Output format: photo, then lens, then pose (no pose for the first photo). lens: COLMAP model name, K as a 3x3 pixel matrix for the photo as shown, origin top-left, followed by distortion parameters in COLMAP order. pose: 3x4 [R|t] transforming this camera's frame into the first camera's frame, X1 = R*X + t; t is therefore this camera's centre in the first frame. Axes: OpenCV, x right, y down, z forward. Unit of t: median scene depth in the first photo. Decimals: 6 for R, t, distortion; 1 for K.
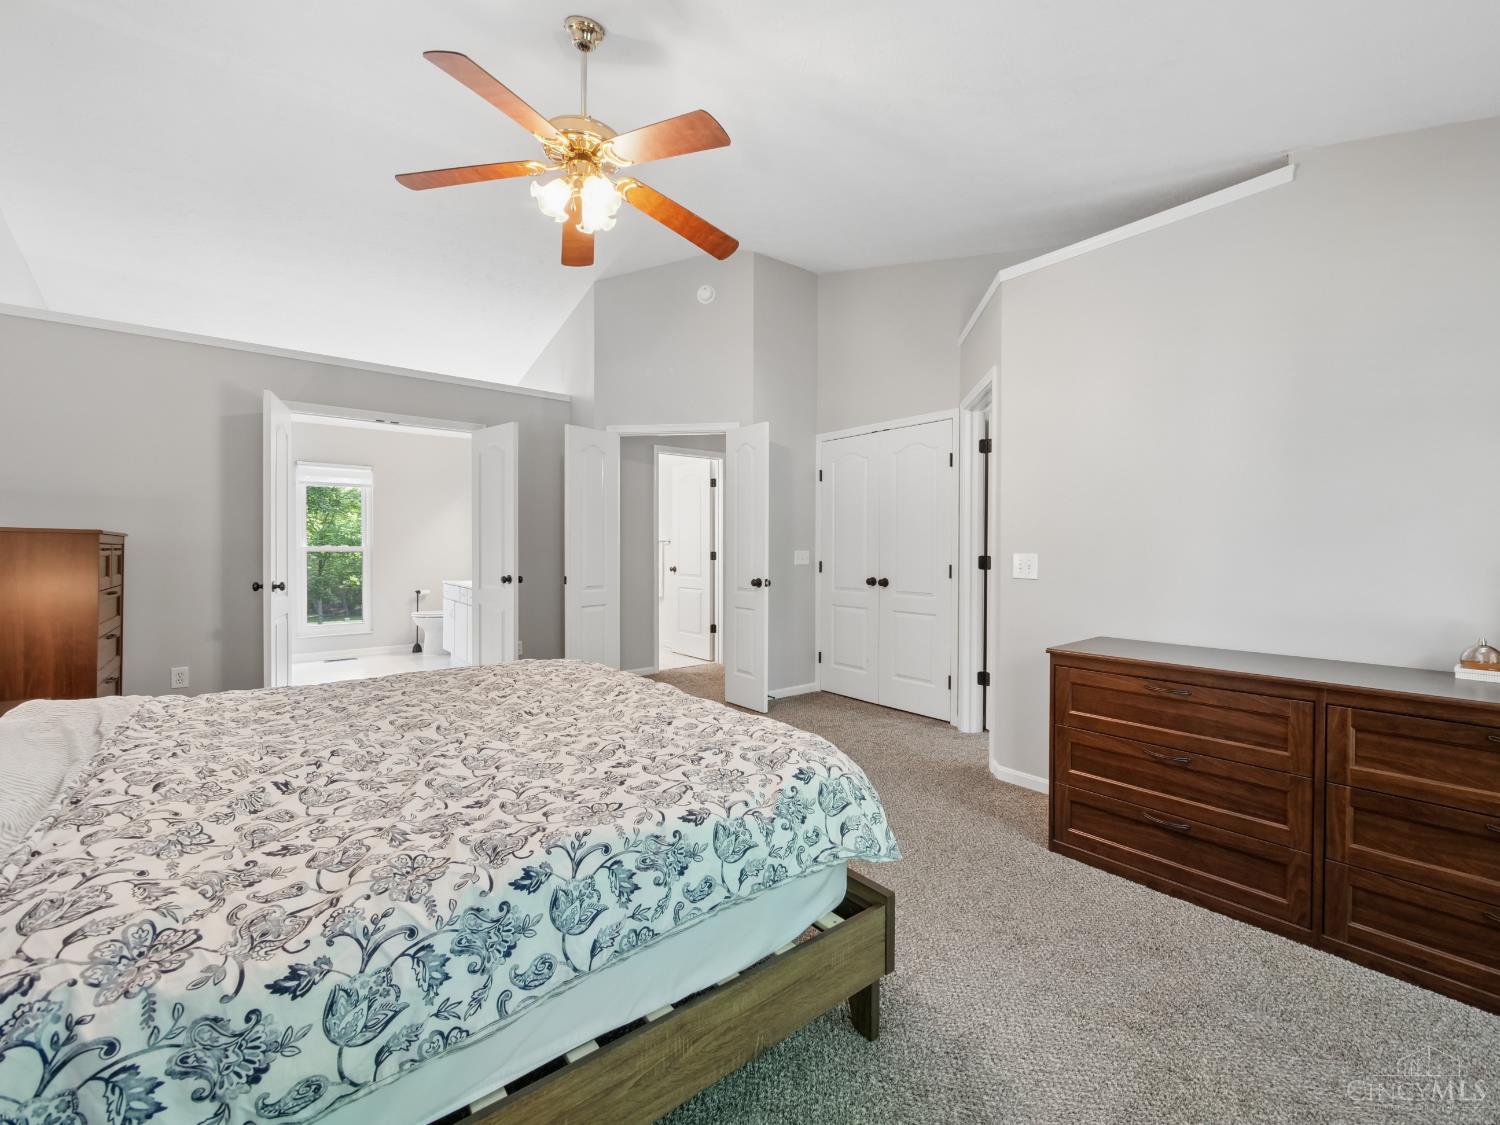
lens RADIAL K [[634.2, 0, 754.4], [0, 634.2, 551.8], [0, 0, 1]] dist [-0.006341, -0.000275]
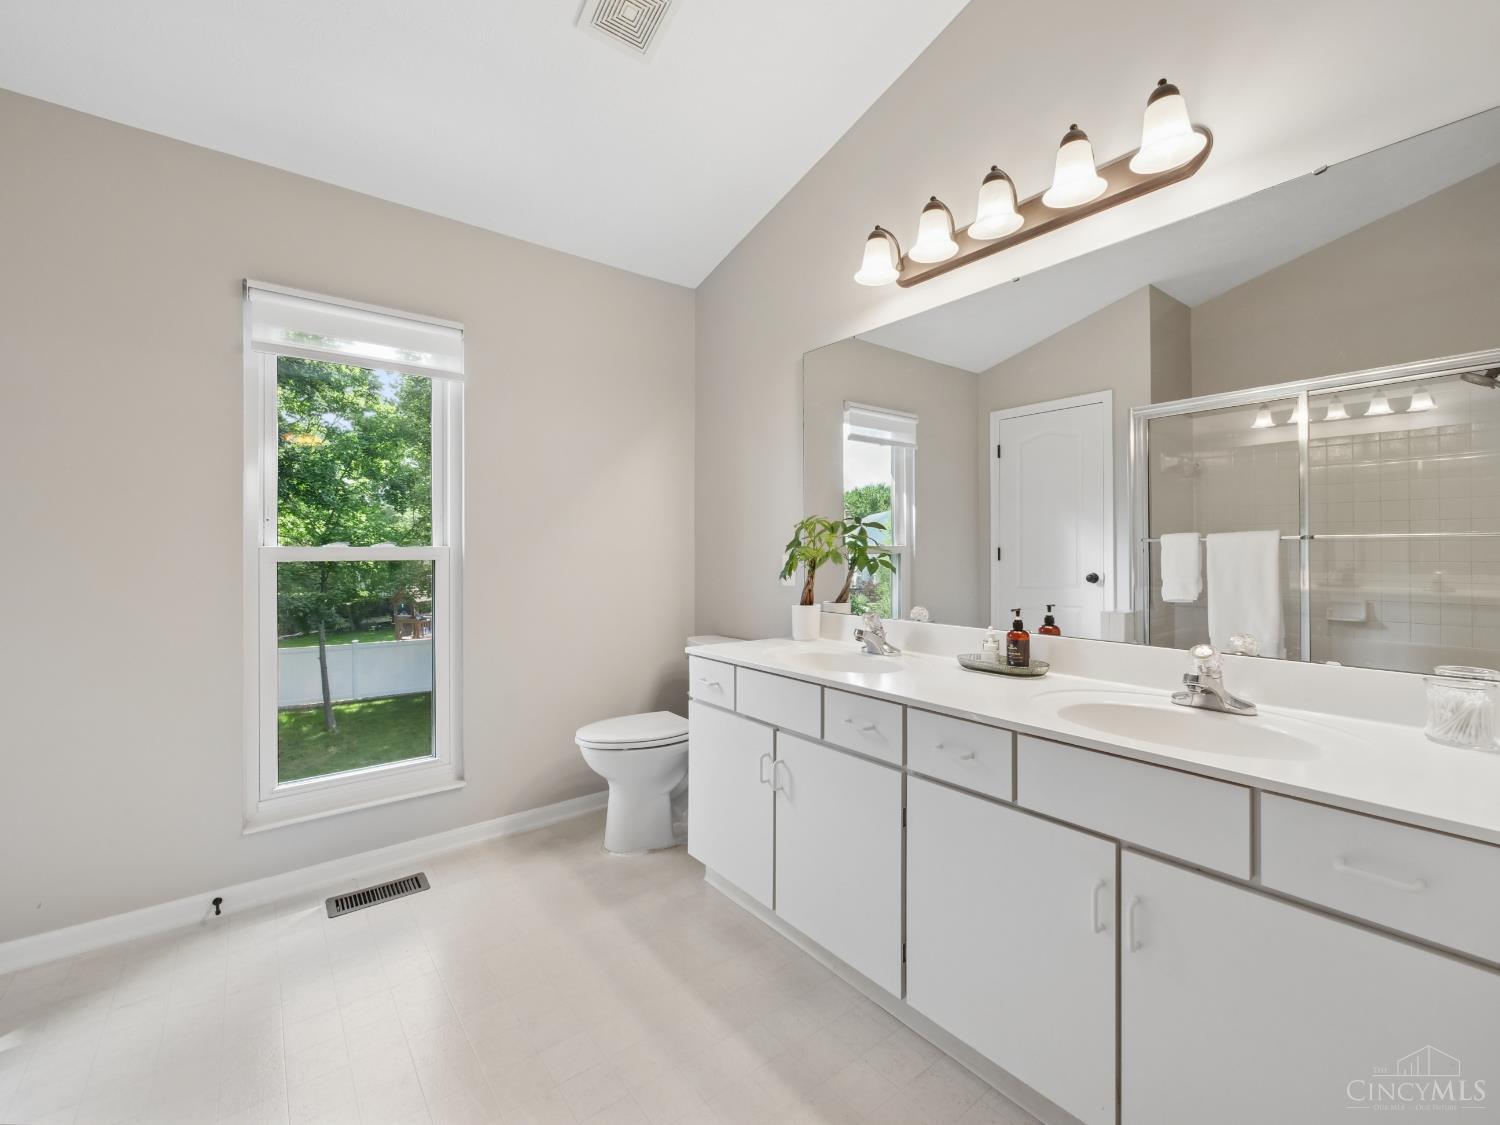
lens RADIAL K [[634.2, 0, 754.4], [0, 634.2, 551.8], [0, 0, 1]] dist [-0.006341, -0.000275]
pose [[0.999993, 0.000969, -0.003685, -0.448257], [-0.001008, 0.999945, -0.010430, -0.001520], [0.003674, 0.010434, 0.999939, 0.657930]]
